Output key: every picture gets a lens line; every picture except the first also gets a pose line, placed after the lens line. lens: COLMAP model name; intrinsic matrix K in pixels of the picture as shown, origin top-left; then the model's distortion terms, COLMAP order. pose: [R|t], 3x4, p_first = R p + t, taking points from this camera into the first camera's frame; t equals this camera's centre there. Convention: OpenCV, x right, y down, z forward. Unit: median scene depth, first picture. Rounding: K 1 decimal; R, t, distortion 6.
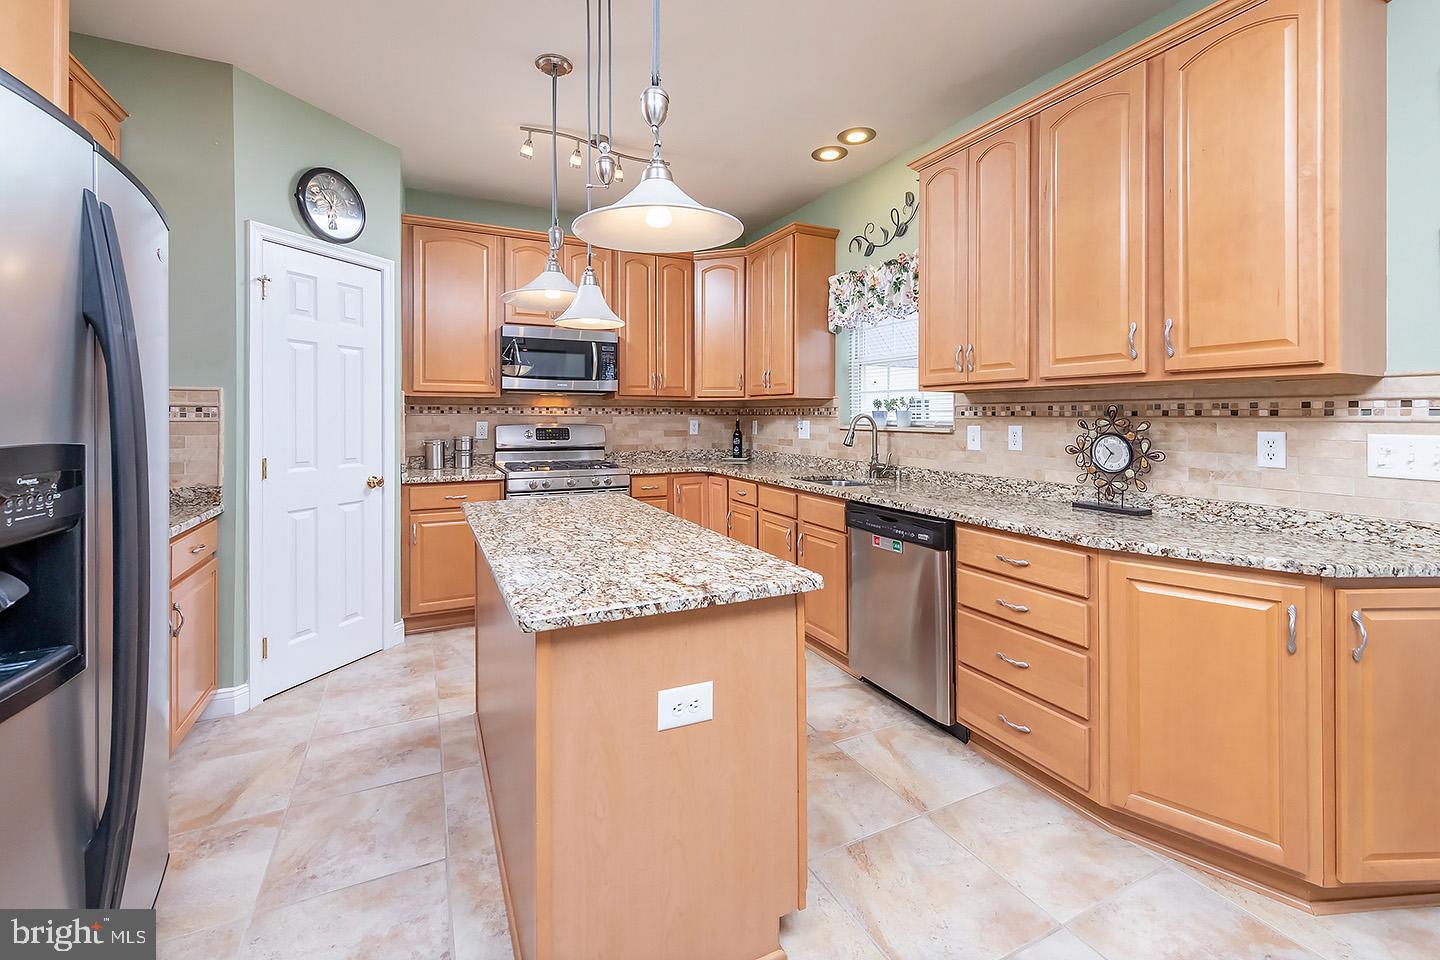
lens RADIAL K [[603.2, 0, 722.1], [0, 603.2, 414.9], [0, 0, 1]] dist [0.002579, -0.001678]
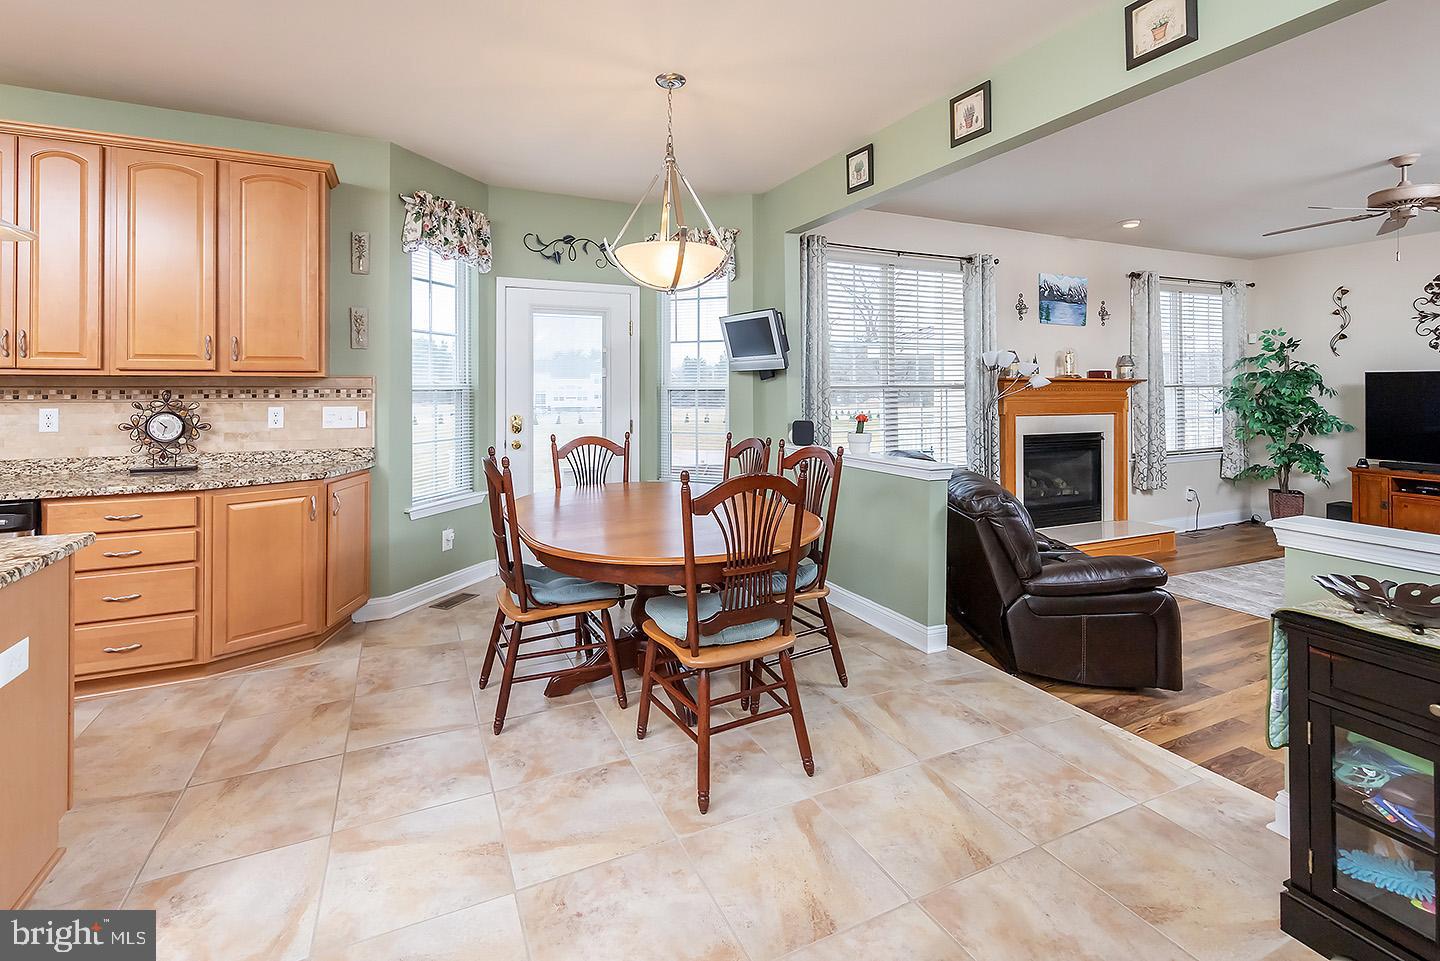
lens RADIAL K [[675.4, 0, 681.3], [0, 675.4, 396.9], [0, 0, 1]] dist [0.008960, -0.001962]
pose [[0.048865, -0.006282, 0.998786, -0.496788], [0.003475, 0.999975, 0.006120, -0.004743], [-0.998799, 0.003171, 0.048885, -0.124406]]
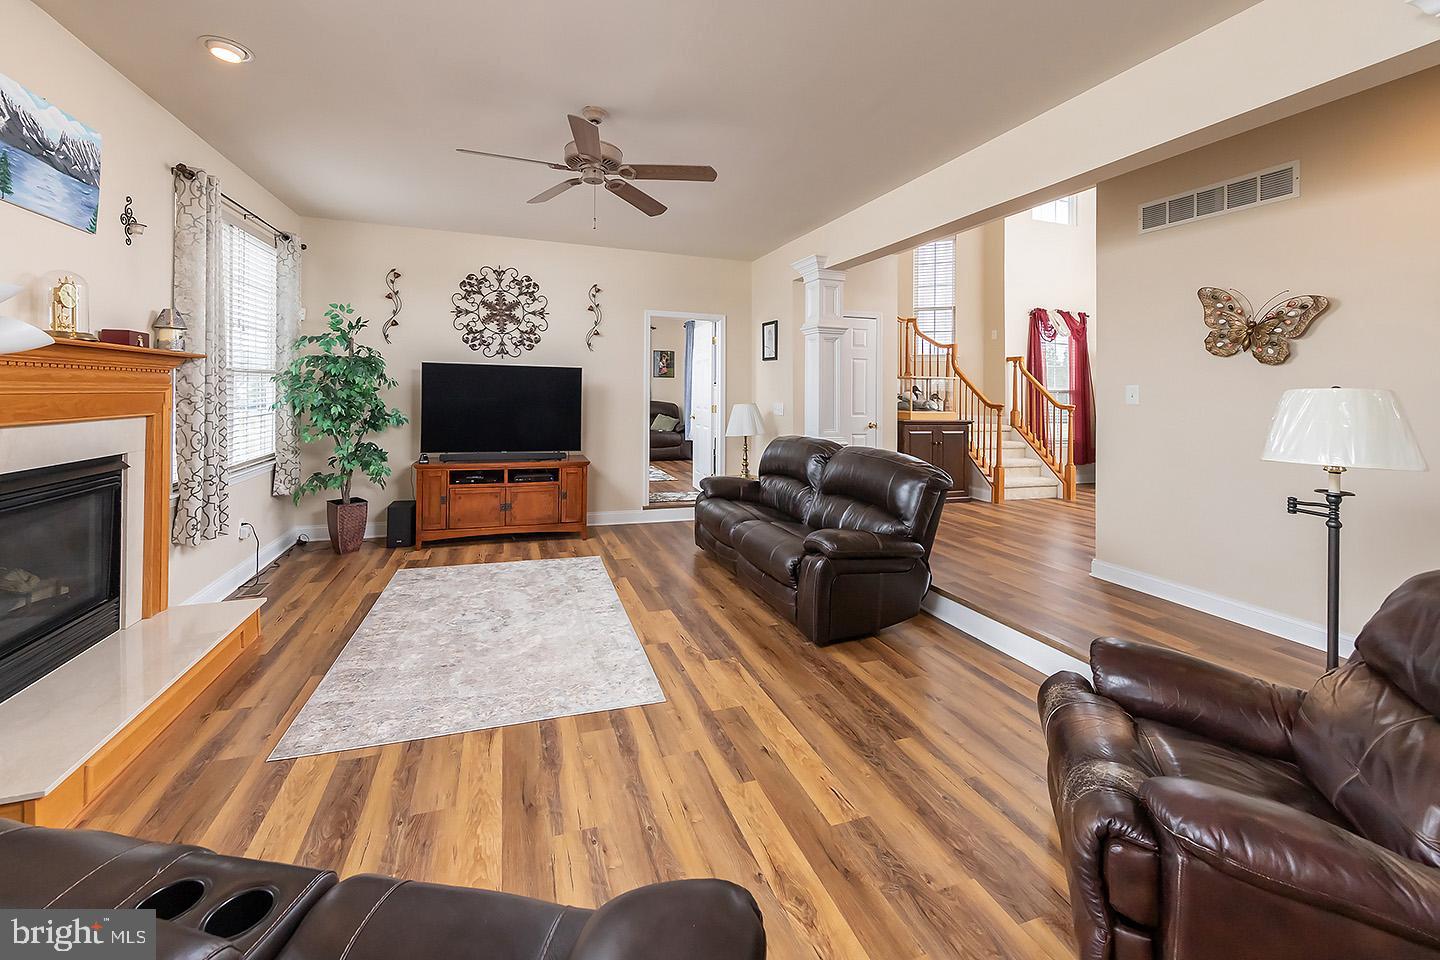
lens RADIAL K [[589.4, 0, 703.2], [0, 589.4, 388.7], [0, 0, 1]] dist [0.003898, -0.000033]
pose [[-0.990022, -0.010393, 0.140528, 0.437601], [-0.010768, 0.999940, -0.001910, 0.008651], [-0.140500, -0.003404, -0.990075, -0.459523]]
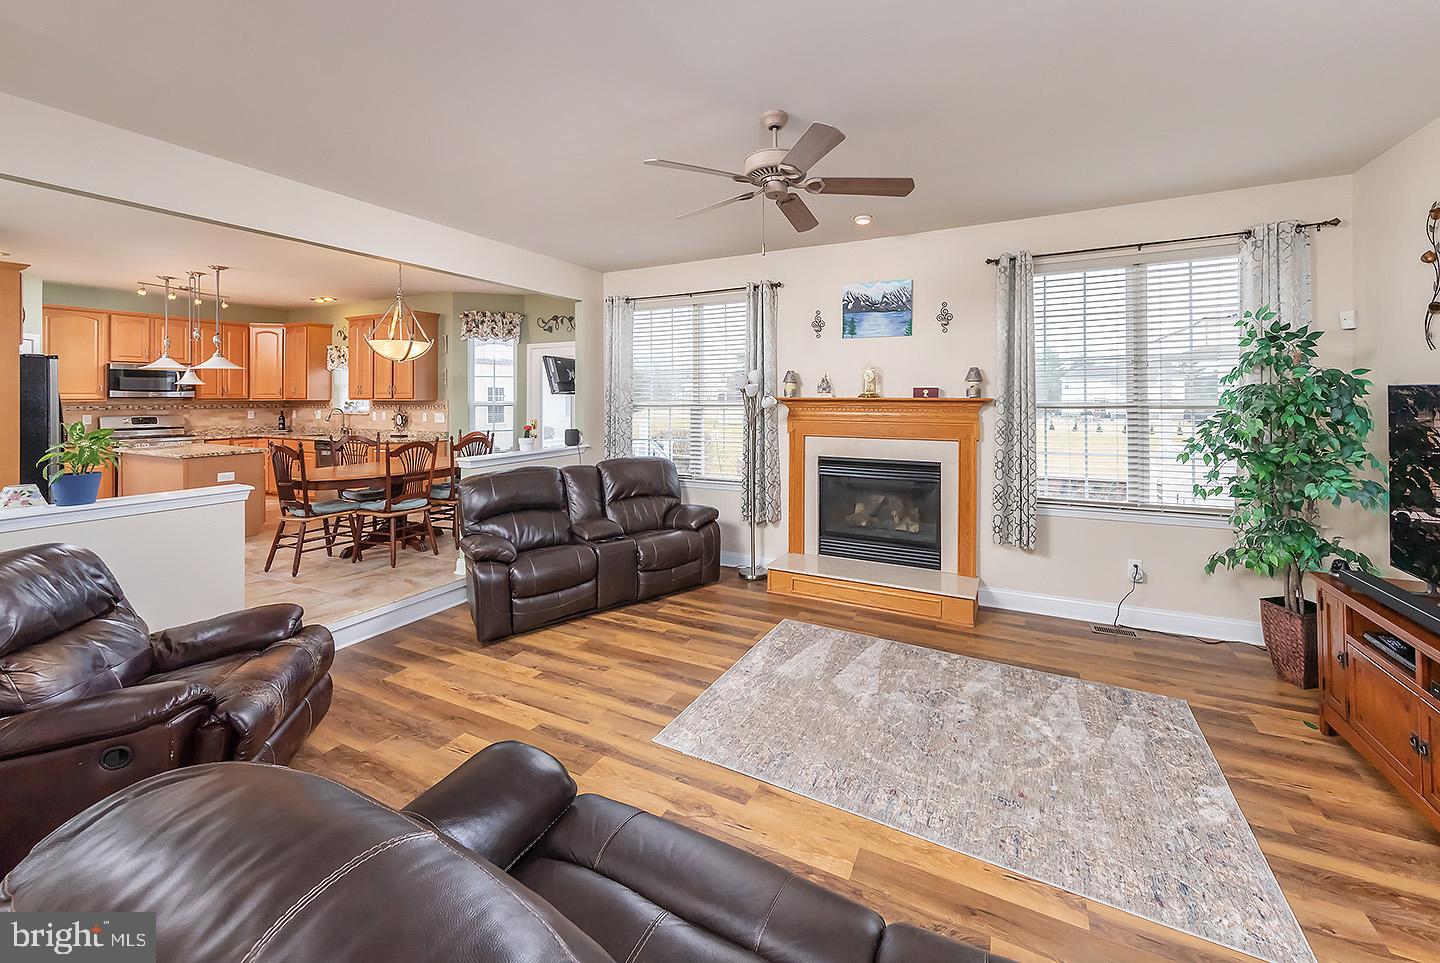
lens RADIAL K [[614.7, 0, 763.9], [0, 614.7, 394.8], [0, 0, 1]] dist [0.020218, 0.001057]
pose [[0.829538, -0.003864, 0.558437, 0.256253], [0.004929, 0.999988, -0.000403, -0.043017], [-0.558429, 0.003087, 0.829547, -1.981346]]
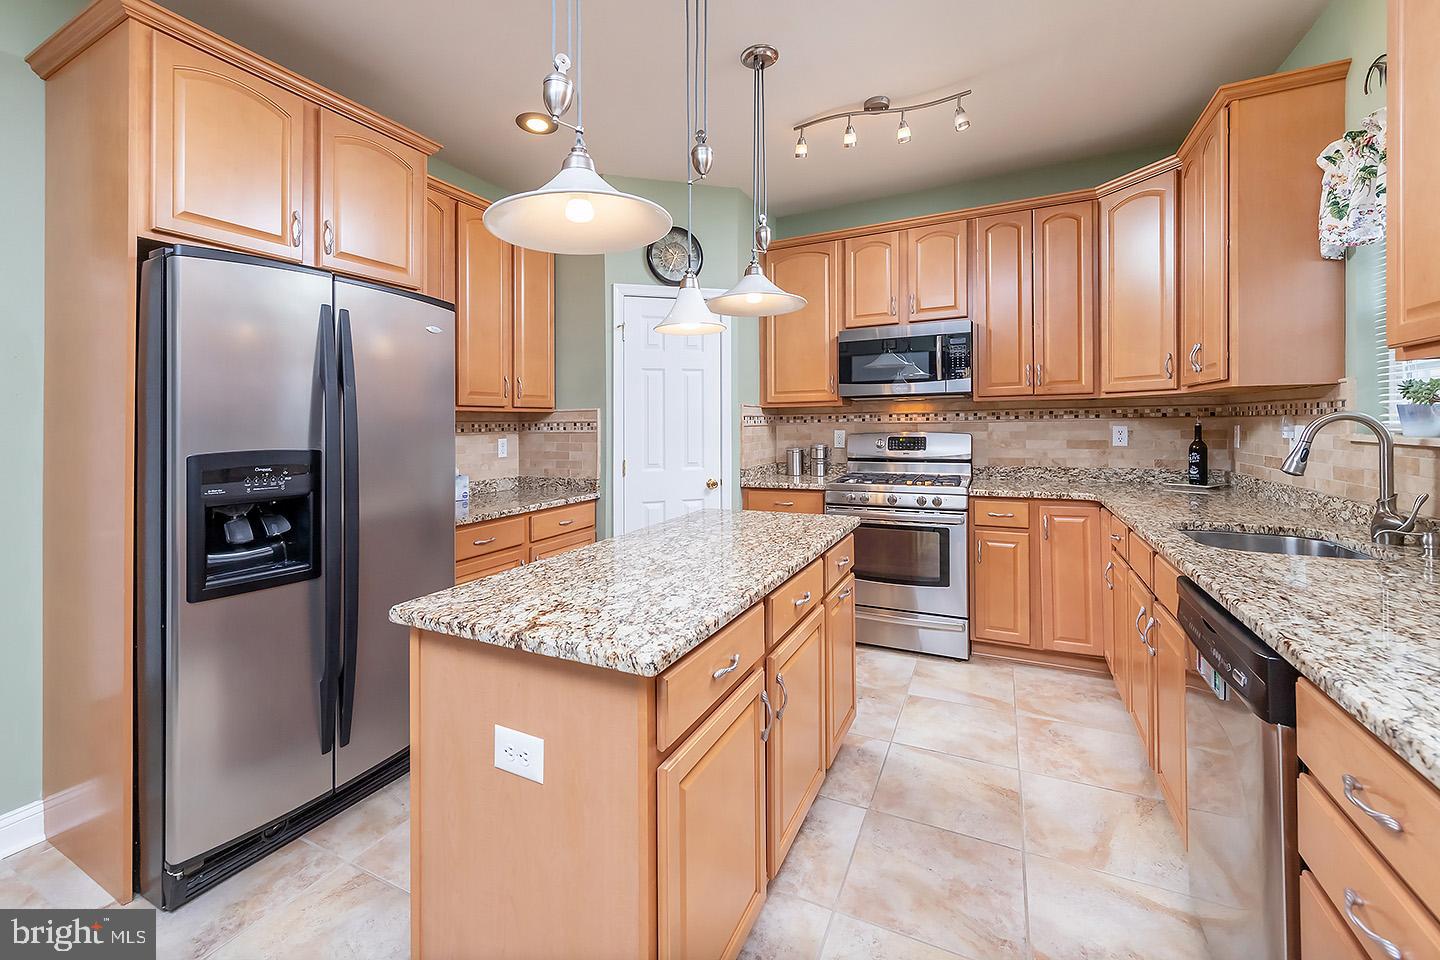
lens RADIAL K [[603.2, 0, 692.2], [0, 603.2, 419.8], [0, 0, 1]] dist [0.002579, -0.001678]
pose [[0.588040, -0.020130, -0.808582, 0.306272], [0.018962, 0.999759, -0.011099, 0.000125], [0.808610, -0.008806, 0.588279, 0.253354]]
